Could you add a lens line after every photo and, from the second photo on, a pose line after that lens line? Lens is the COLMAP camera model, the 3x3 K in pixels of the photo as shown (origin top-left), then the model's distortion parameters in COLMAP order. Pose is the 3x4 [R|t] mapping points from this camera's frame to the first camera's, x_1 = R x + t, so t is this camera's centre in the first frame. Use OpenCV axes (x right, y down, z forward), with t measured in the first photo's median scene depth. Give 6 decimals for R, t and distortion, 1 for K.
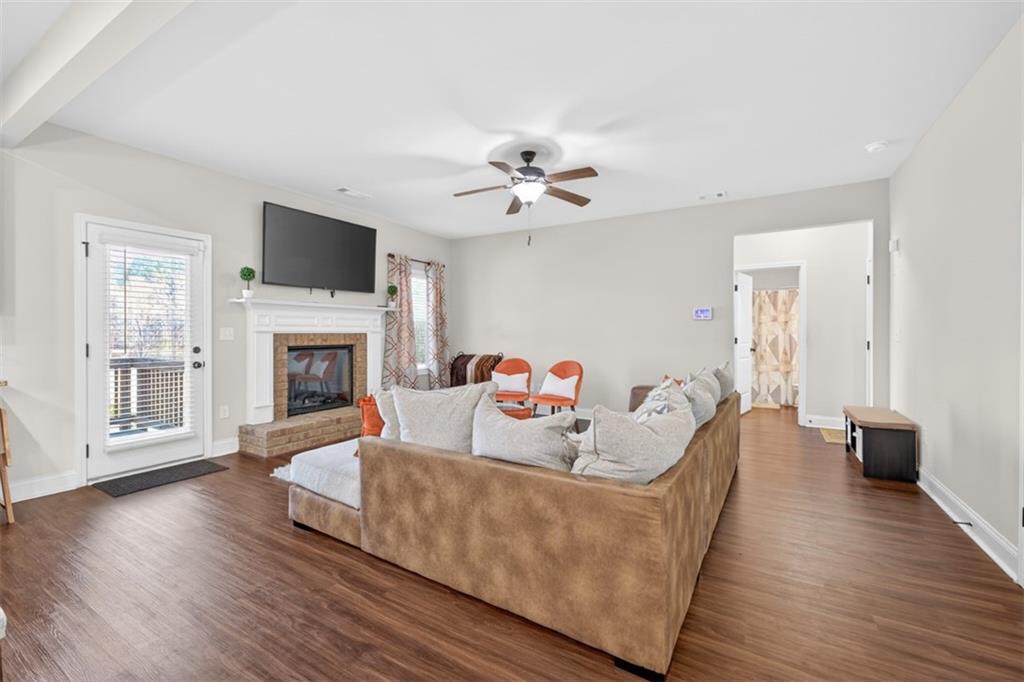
lens RADIAL K [[424.4, 0, 510.3], [0, 424.4, 332.2], [0, 0, 1]] dist [0.008778, -0.000114]
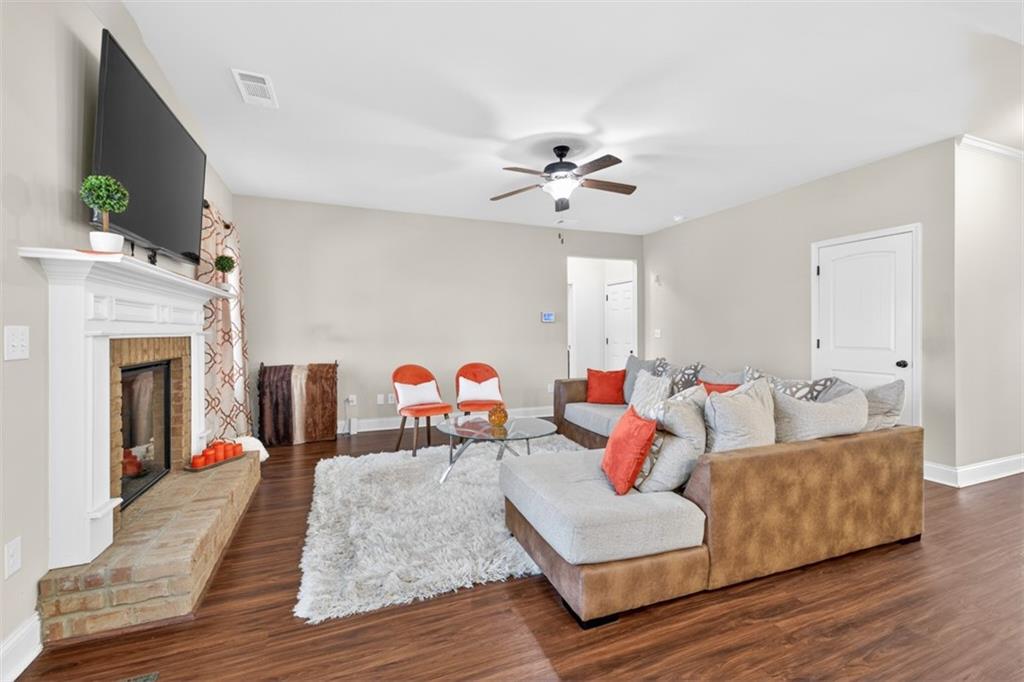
lens RADIAL K [[424.4, 0, 510.3], [0, 424.4, 332.2], [0, 0, 1]] dist [0.008778, -0.000114]
pose [[0.605994, -0.002794, 0.795464, -0.722670], [0.004006, 0.999992, 0.000461, -0.002244], [-0.795459, 0.002907, 0.606000, 0.457887]]
